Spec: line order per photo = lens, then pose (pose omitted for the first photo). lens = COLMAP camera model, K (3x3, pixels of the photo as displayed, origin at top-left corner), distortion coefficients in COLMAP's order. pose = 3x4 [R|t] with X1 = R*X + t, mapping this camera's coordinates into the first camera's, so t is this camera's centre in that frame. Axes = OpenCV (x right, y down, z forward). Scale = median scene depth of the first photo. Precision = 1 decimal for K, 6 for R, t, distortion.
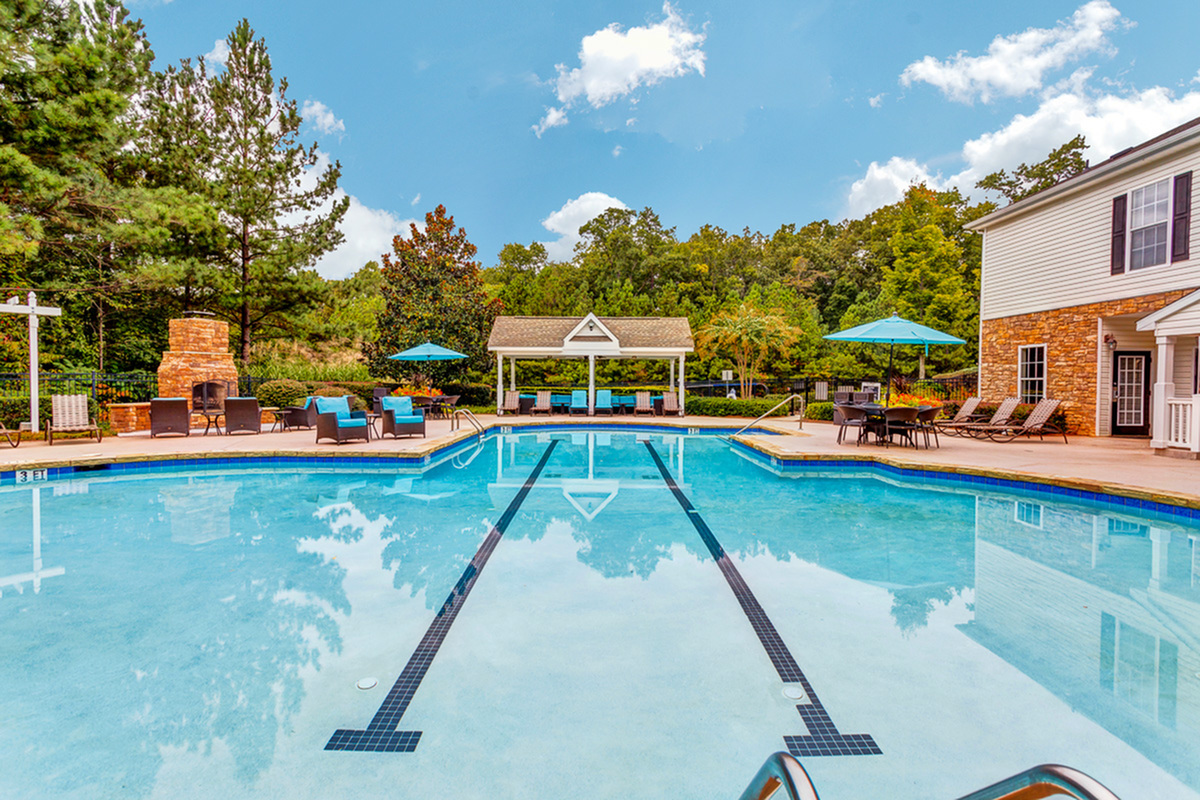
lens RADIAL K [[564.7, 0, 600.0], [0, 564.7, 400.0], [0, 0, 1]] dist [-0.001807, -0.000439]
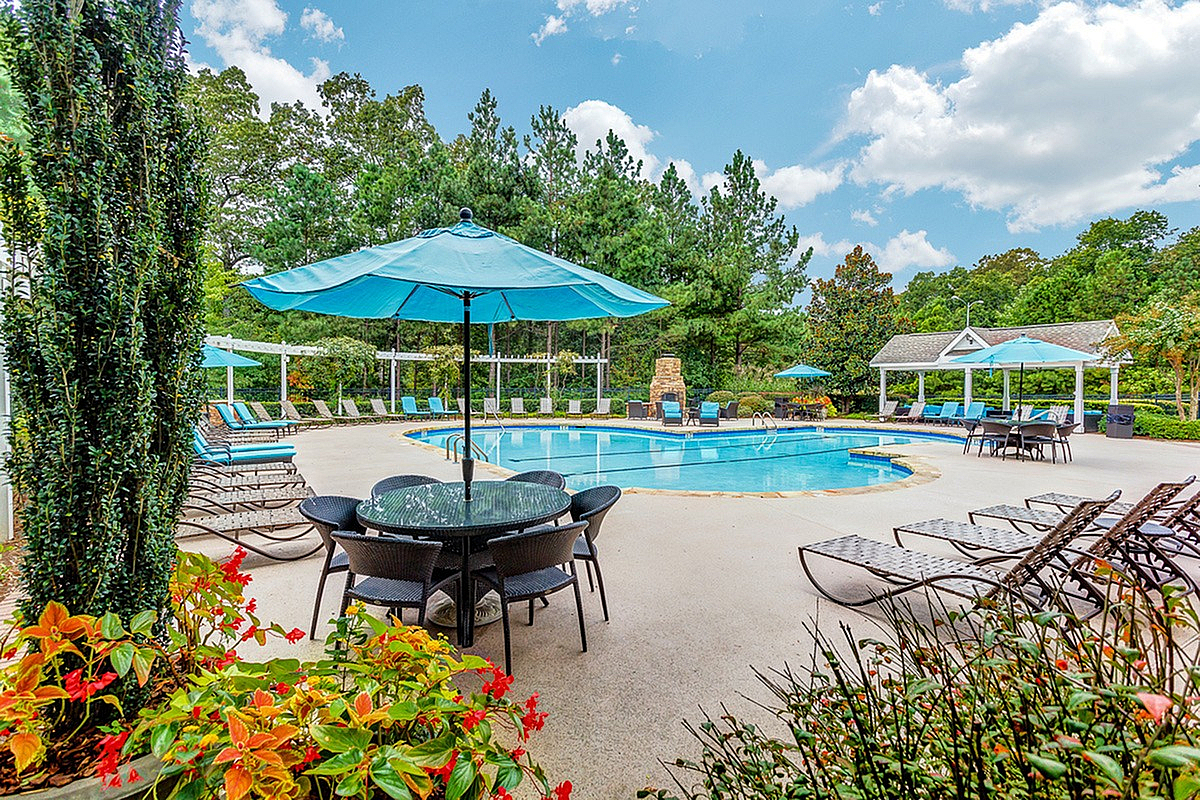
lens RADIAL K [[564.7, 0, 600.0], [0, 564.7, 400.0], [0, 0, 1]] dist [-0.001807, -0.000439]
pose [[0.588042, 0.015086, -0.808690, 0.603668], [-0.025135, 0.999684, 0.000372, -0.006479], [0.808440, 0.020107, 0.588236, -0.210674]]
